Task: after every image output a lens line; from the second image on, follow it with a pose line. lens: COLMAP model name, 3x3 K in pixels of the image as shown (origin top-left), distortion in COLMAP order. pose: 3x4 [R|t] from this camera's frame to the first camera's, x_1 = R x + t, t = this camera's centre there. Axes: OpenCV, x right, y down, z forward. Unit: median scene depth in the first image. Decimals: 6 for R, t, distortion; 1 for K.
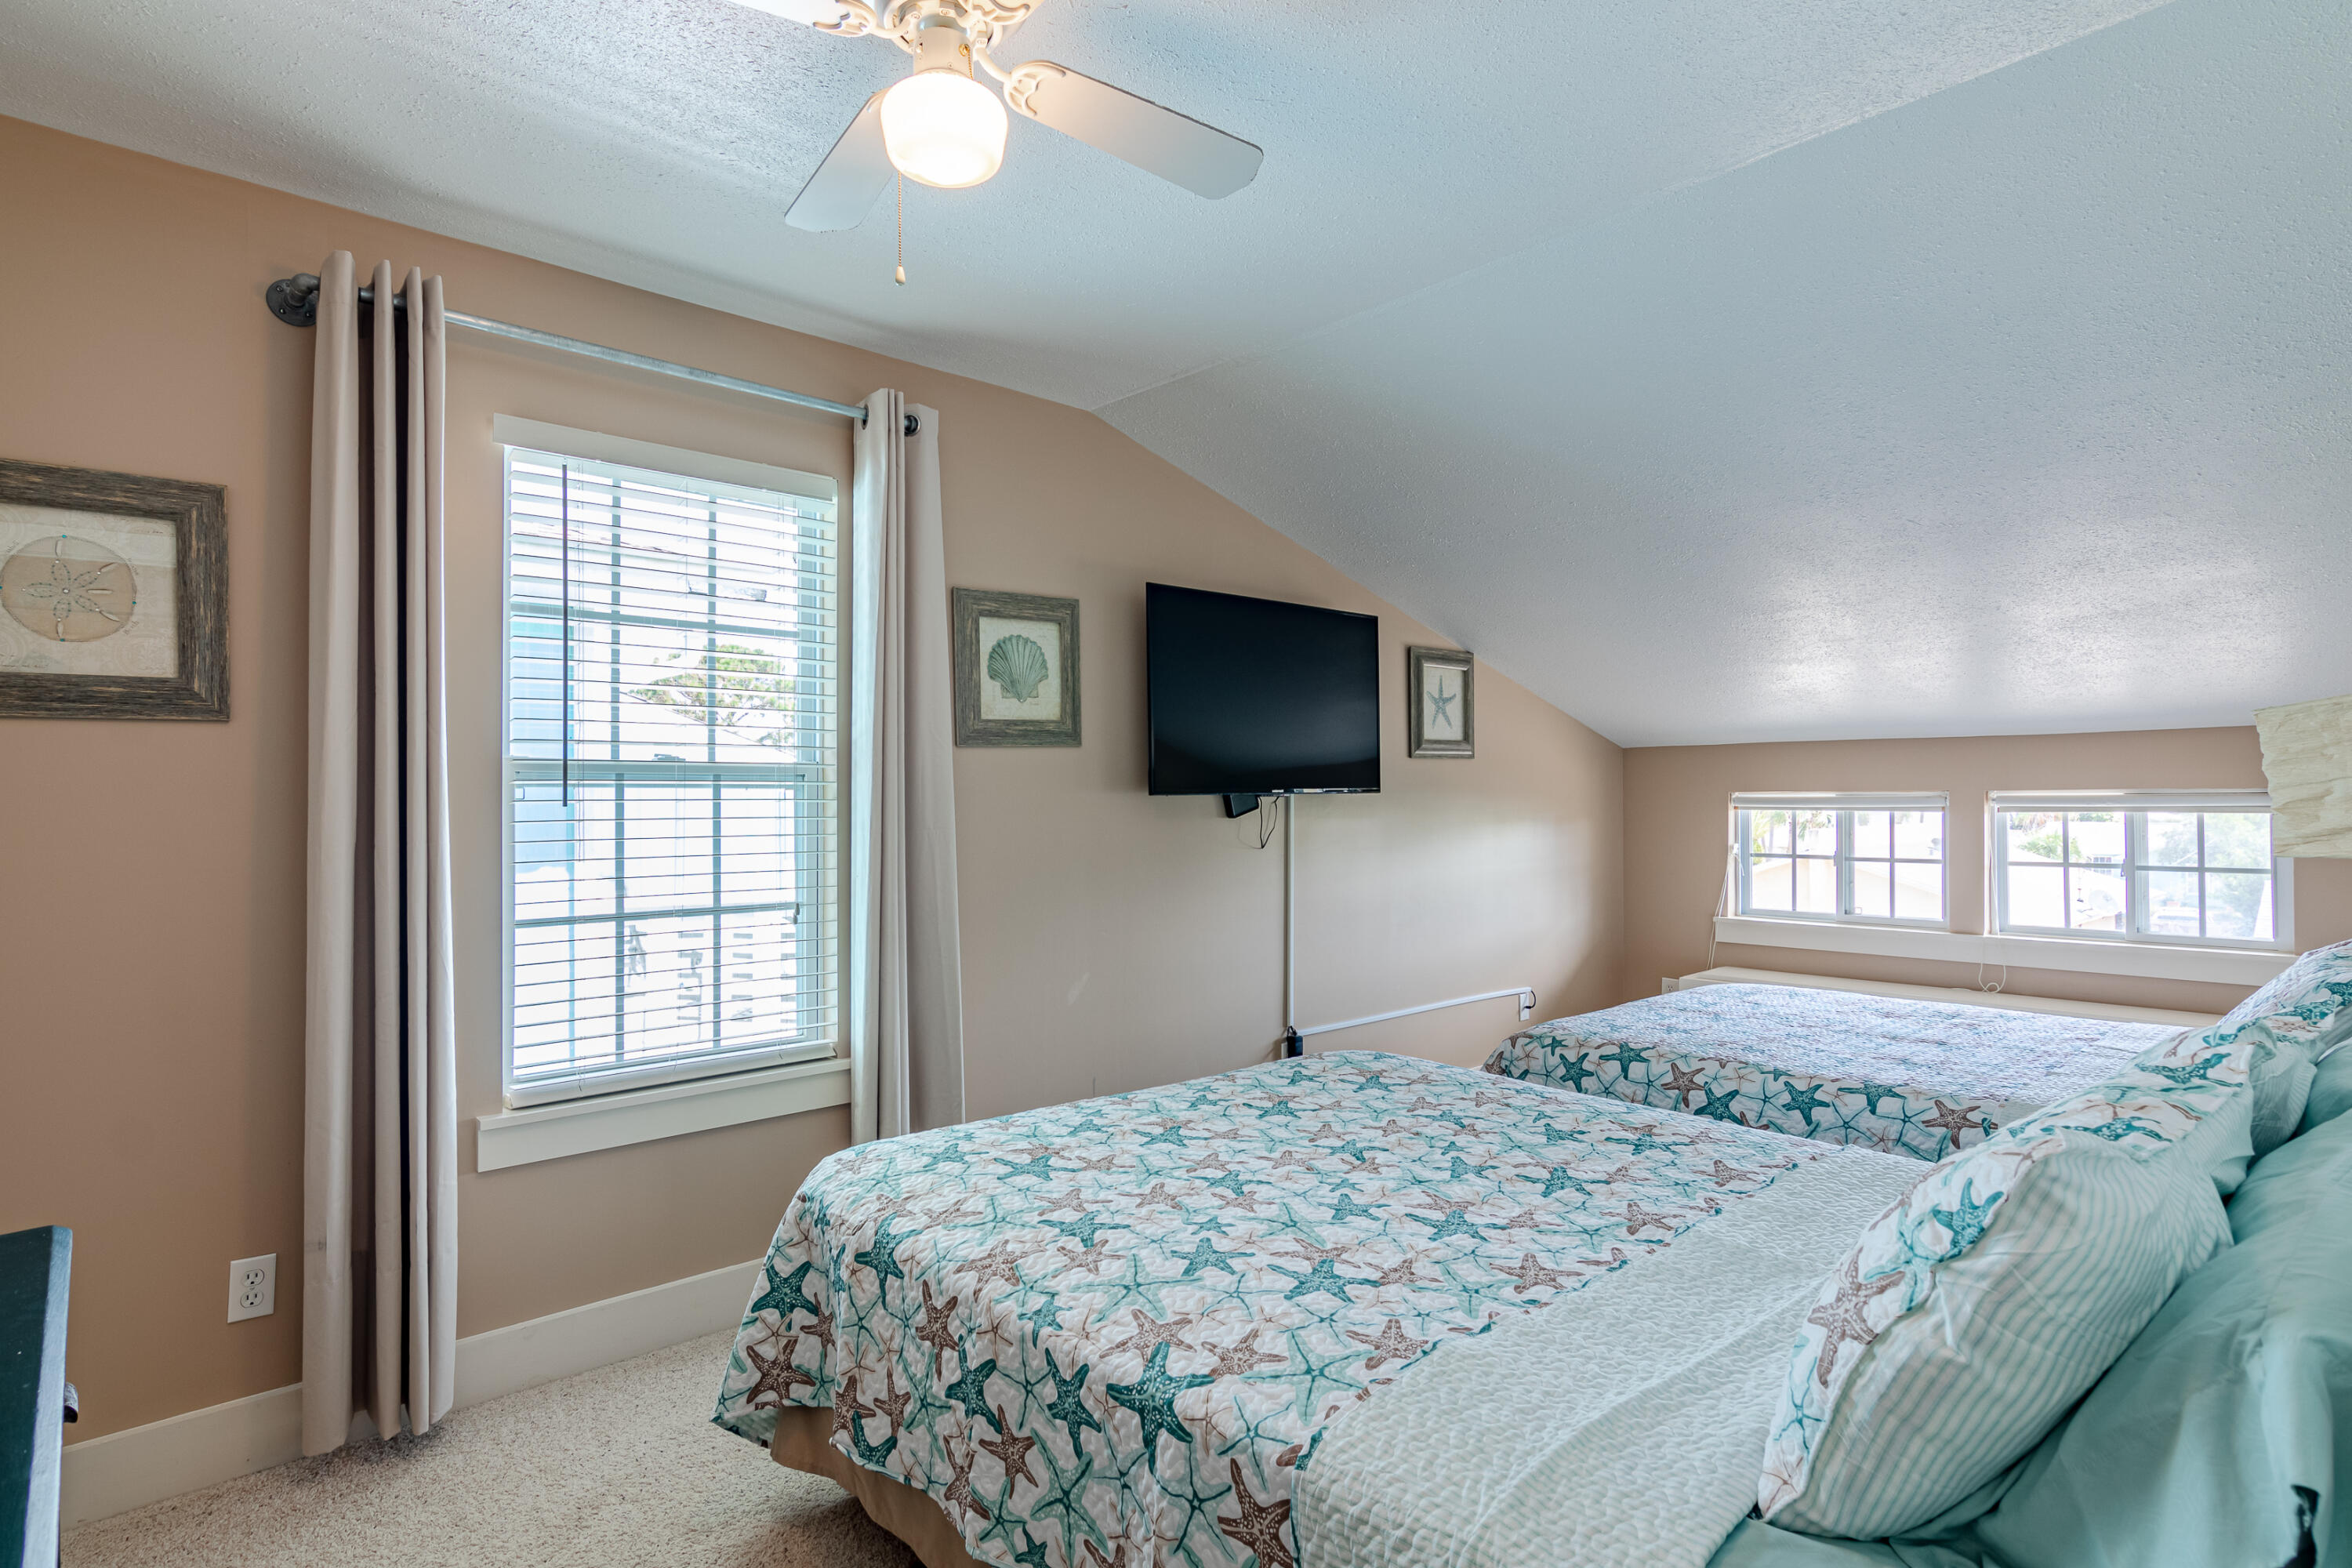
lens RADIAL K [[1211.7, 0, 1165.5], [0, 1211.7, 775.4], [0, 0, 1]] dist [-0.005050, -0.000169]
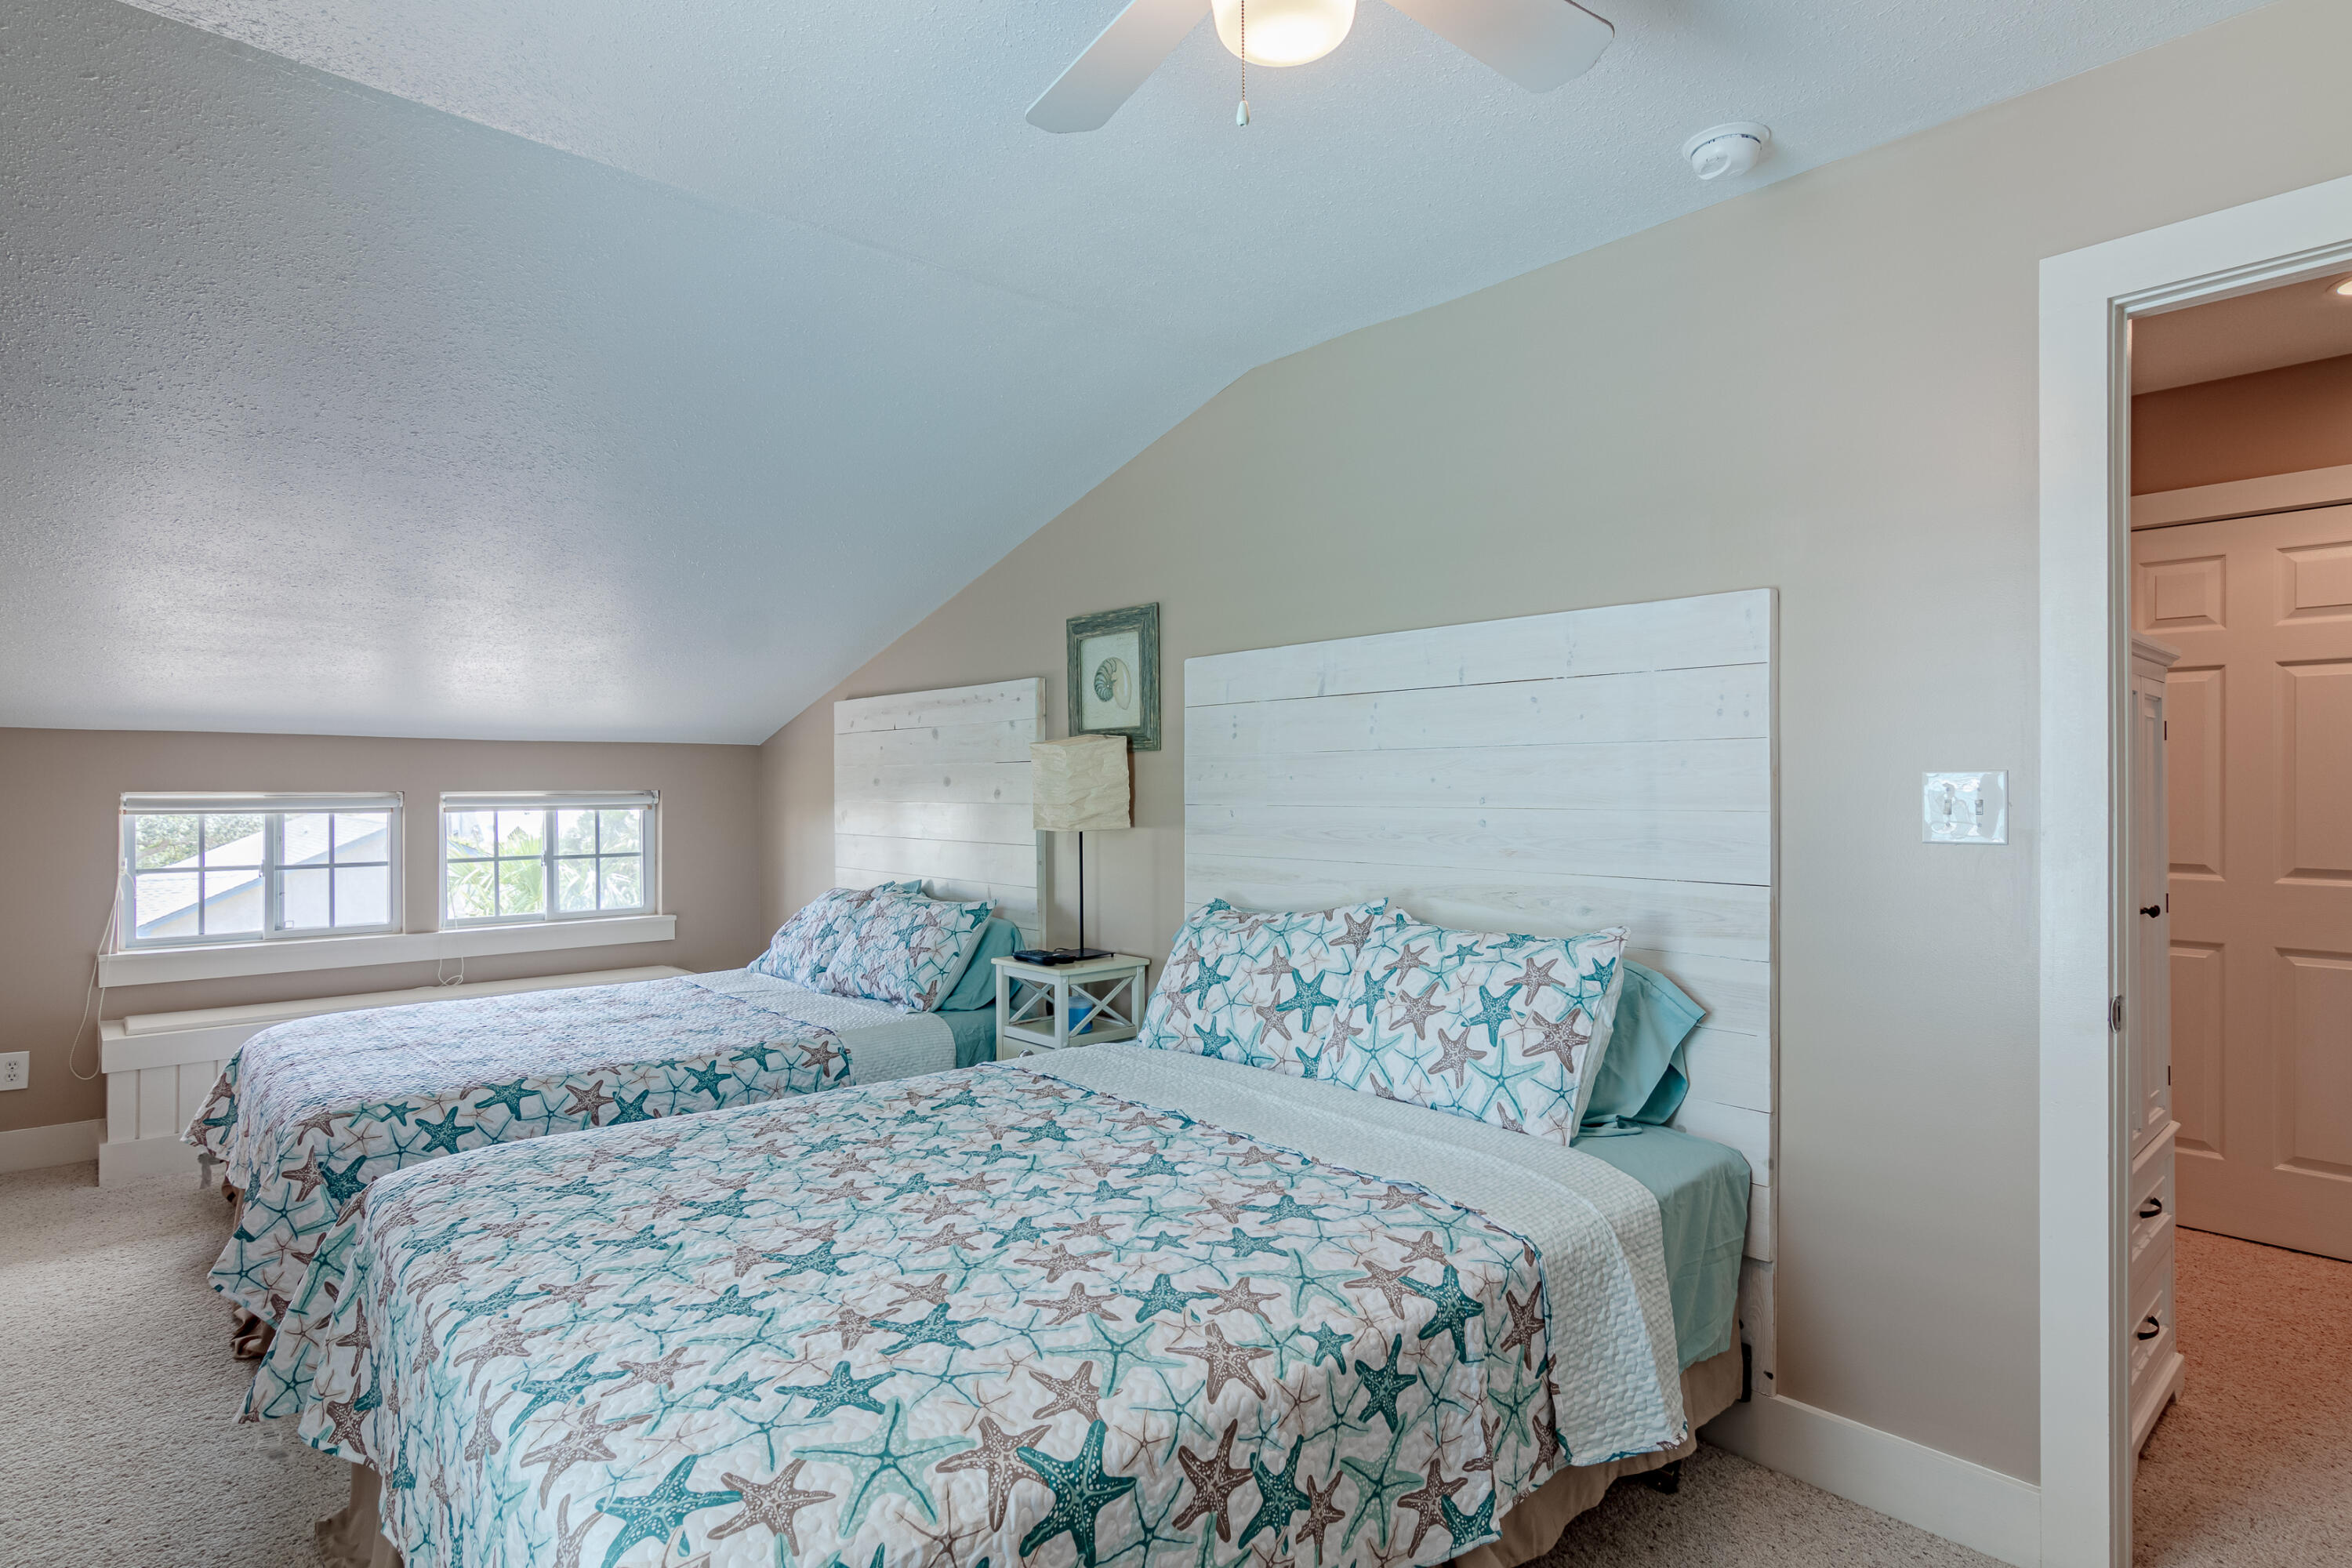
lens RADIAL K [[1211.7, 0, 1165.3], [0, 1211.7, 796.5], [0, 0, 1]] dist [-0.005050, -0.000169]
pose [[0.005503, -0.000422, 0.999985, -0.700672], [-0.015737, 0.999876, 0.000509, 0.012761], [-0.999861, -0.015739, 0.005496, 0.753128]]
